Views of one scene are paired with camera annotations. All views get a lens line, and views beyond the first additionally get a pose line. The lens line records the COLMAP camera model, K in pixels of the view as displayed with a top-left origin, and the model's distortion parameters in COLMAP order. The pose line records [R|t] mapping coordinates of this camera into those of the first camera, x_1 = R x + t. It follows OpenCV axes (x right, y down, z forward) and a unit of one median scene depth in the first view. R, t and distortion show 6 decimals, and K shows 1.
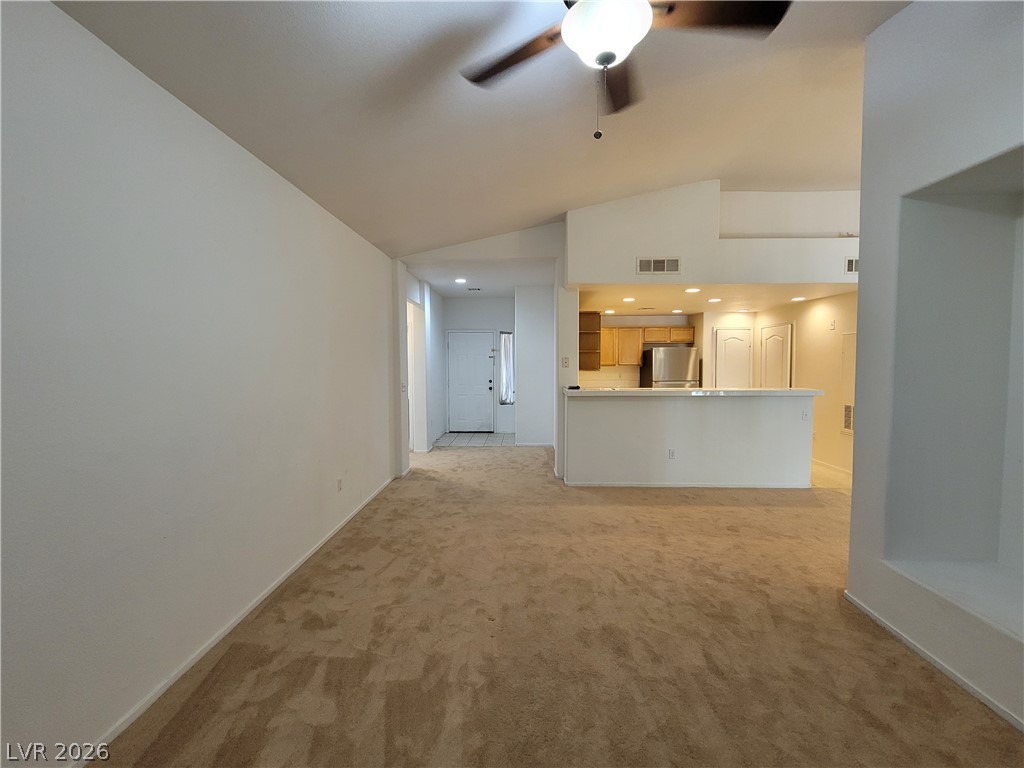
lens RADIAL K [[413.9, 0, 514.1], [0, 413.9, 379.1], [0, 0, 1]] dist [0.000535, 0.000029]
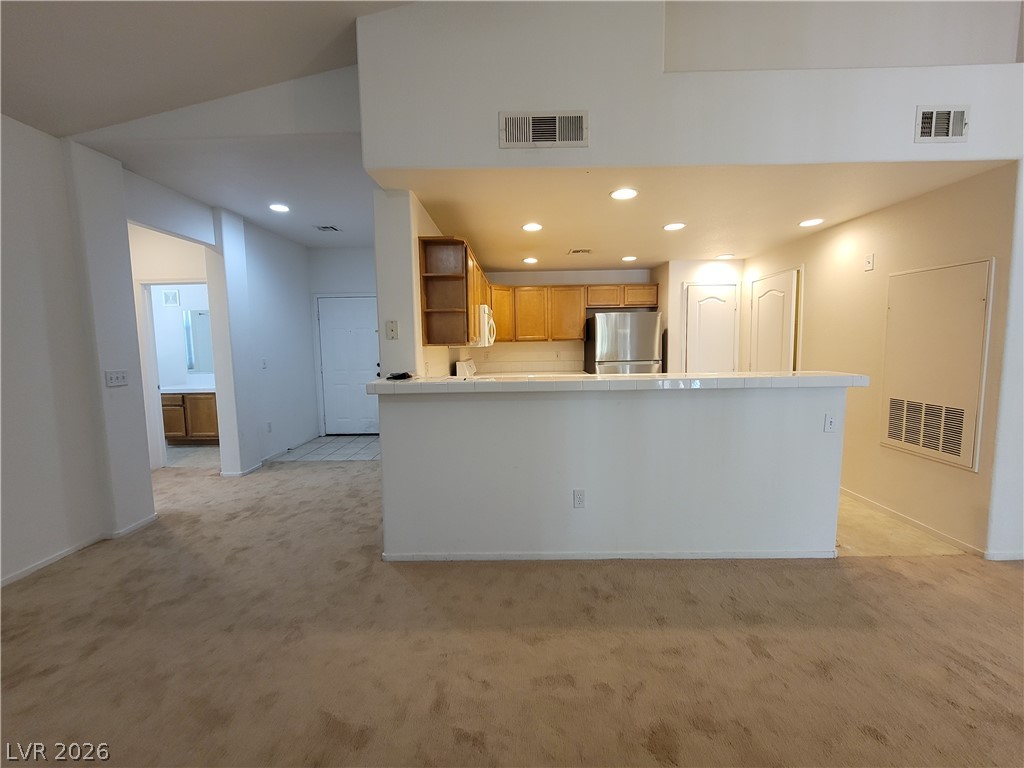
lens RADIAL K [[413.6, 0, 512.0], [0, 413.6, 378.2], [0, 0, 1]] dist [-0.001810, -0.000171]
pose [[0.999879, -0.013737, 0.007362, 0.234737], [0.013415, 0.999021, 0.042153, 0.001848], [-0.007934, -0.042050, 0.999084, 0.380753]]
